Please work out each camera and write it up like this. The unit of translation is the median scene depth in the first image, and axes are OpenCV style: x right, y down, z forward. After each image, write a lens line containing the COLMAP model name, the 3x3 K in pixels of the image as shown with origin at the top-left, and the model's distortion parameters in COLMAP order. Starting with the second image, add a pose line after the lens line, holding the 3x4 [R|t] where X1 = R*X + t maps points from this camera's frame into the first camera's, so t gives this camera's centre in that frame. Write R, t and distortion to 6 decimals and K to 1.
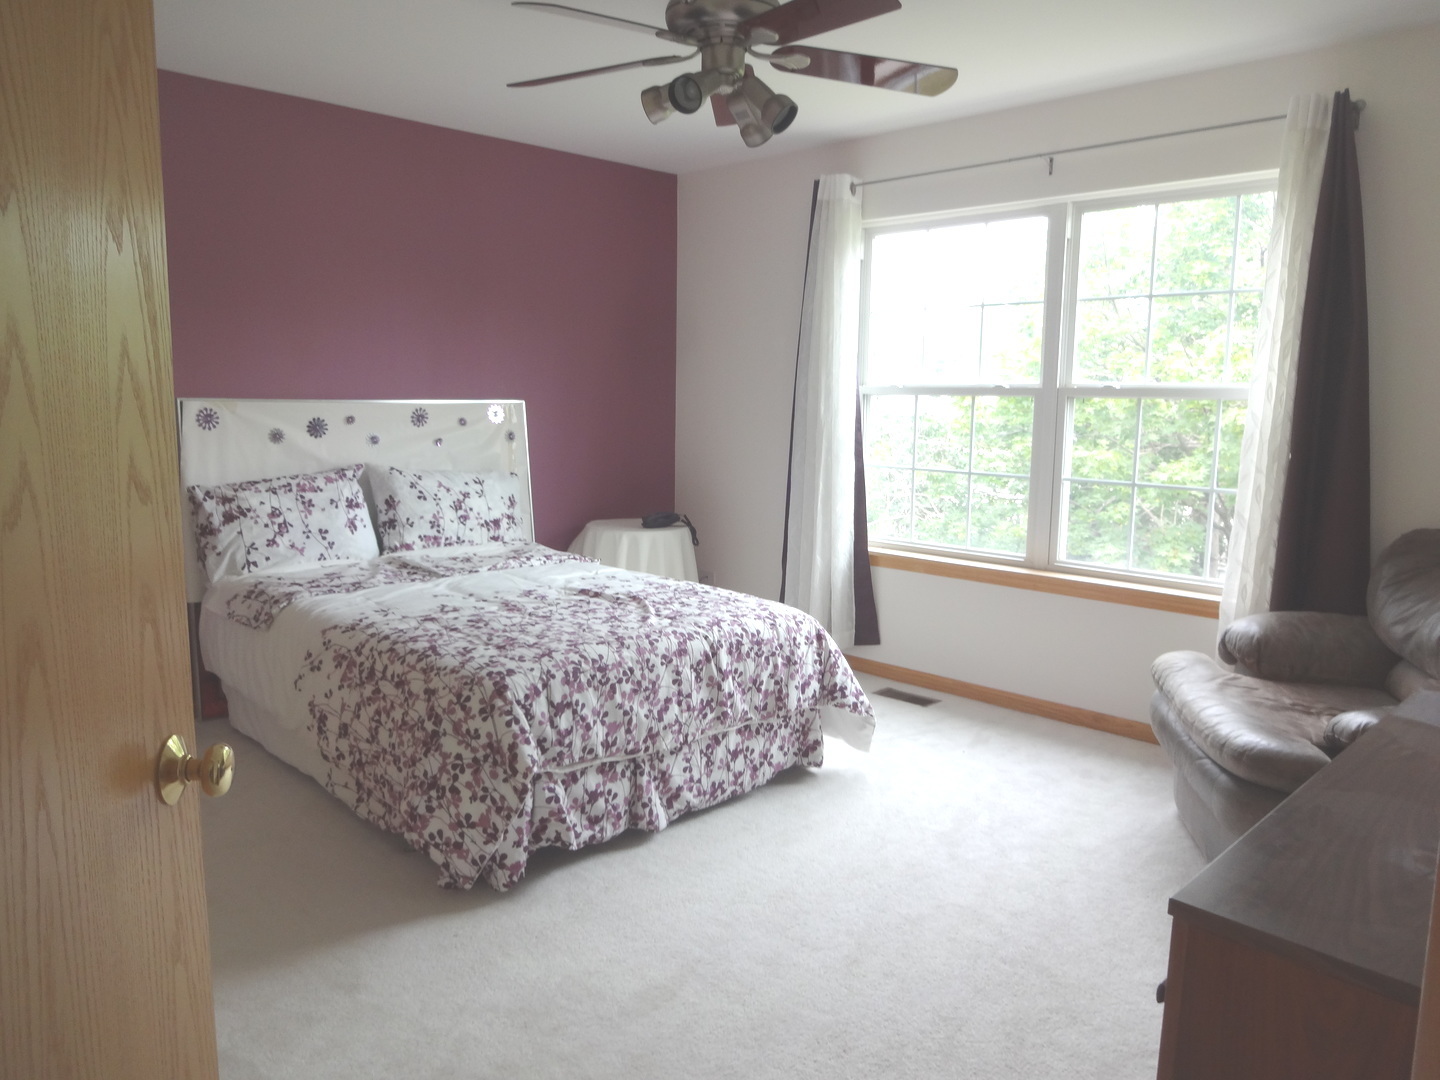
lens RADIAL K [[1064.3, 0, 720.0], [0, 1064.3, 540.0], [0, 0, 1]] dist [-0.002278, 0.004203]
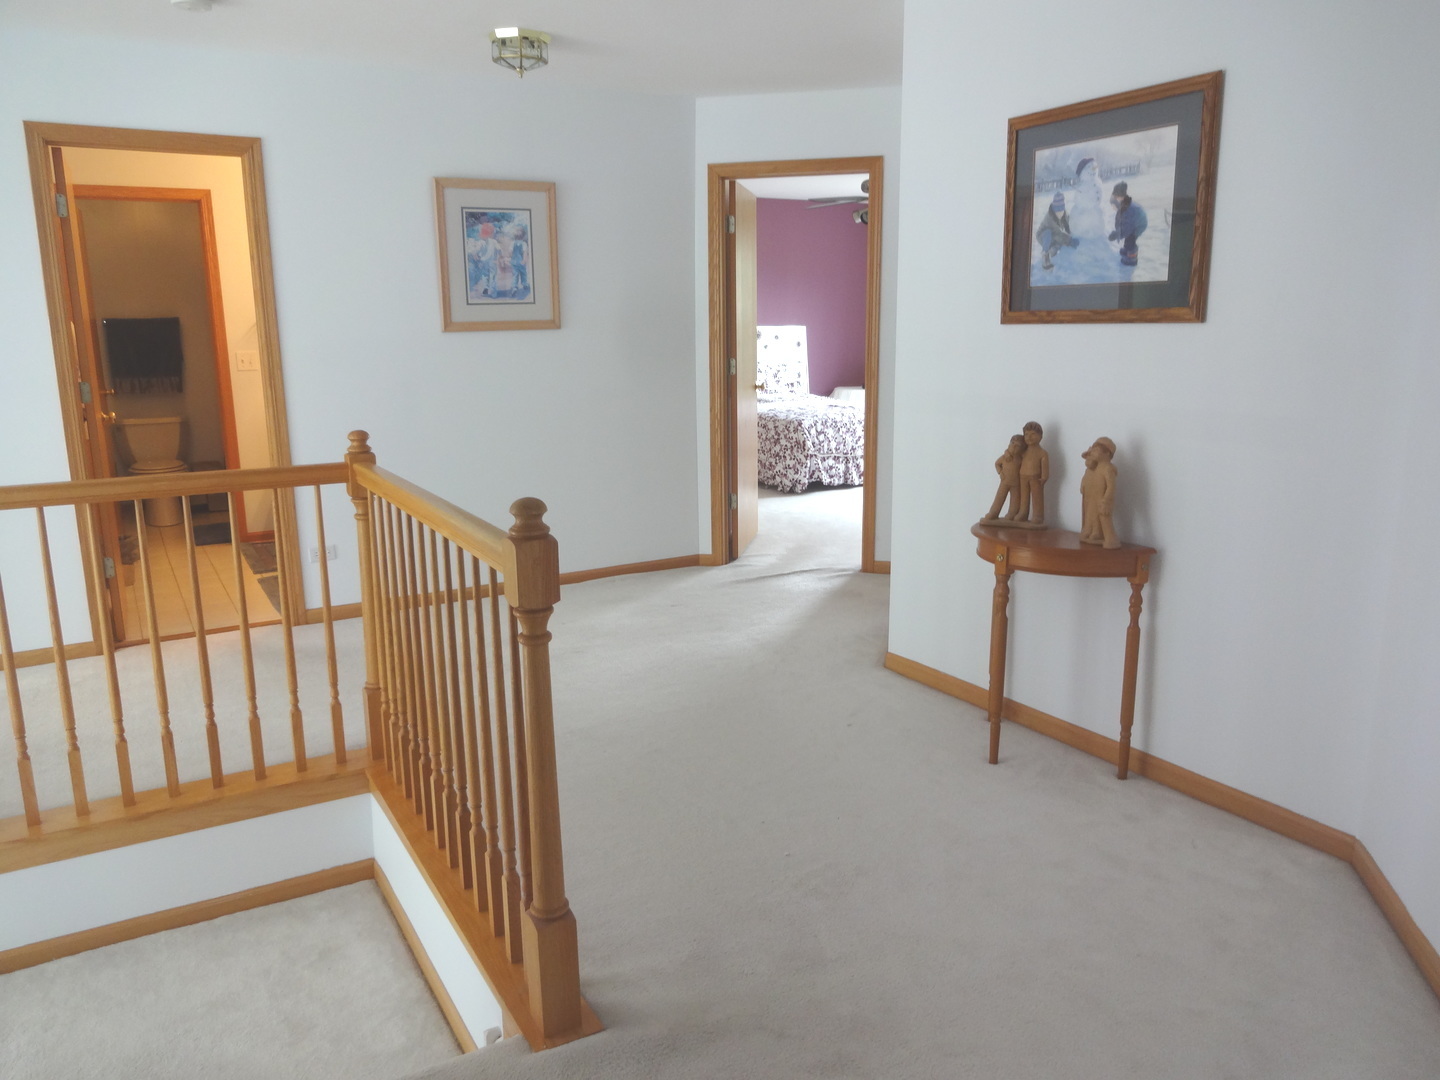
lens RADIAL K [[1064.3, 0, 720.0], [0, 1064.3, 540.0], [0, 0, 1]] dist [-0.002278, 0.004203]
pose [[0.969868, 0.028833, -0.241920, 0.291371], [-0.013443, 0.997793, 0.065027, 0.262861], [0.243261, -0.059815, 0.968115, -1.864555]]
